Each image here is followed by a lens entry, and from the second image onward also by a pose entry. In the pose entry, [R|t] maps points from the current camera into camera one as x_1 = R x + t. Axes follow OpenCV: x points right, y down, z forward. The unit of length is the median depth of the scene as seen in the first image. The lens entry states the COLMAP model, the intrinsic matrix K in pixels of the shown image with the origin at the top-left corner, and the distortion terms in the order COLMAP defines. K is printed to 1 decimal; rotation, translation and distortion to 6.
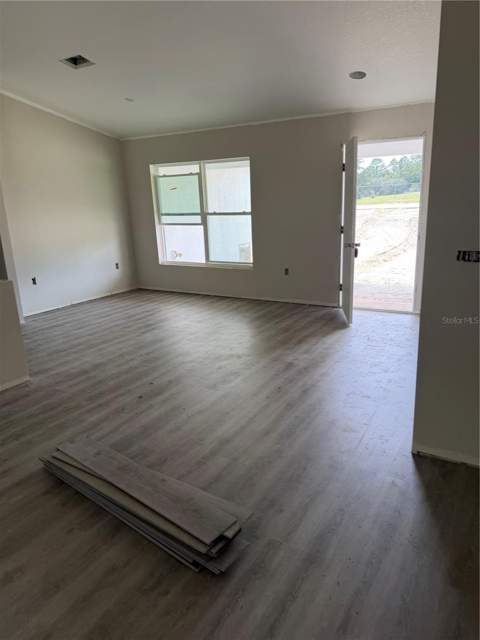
lens RADIAL K [[455.9, 0, 240.0], [0, 455.9, 320.0], [0, 0, 1]] dist [0.059722, -0.060458]
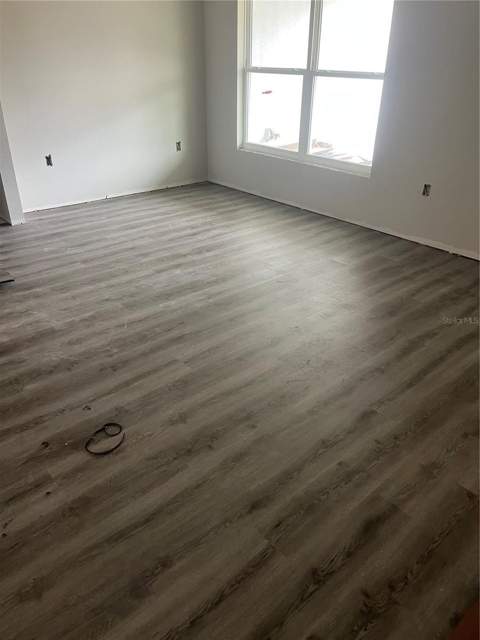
lens RADIAL K [[502.0, 0, 240.0], [0, 502.0, 320.0], [0, 0, 1]] dist [0.008140, 0.004004]
pose [[0.955223, 0.180614, -0.234366, 0.059090], [-0.122495, 0.962408, 0.242418, -0.077393], [0.269340, -0.202855, 0.941438, 0.326963]]
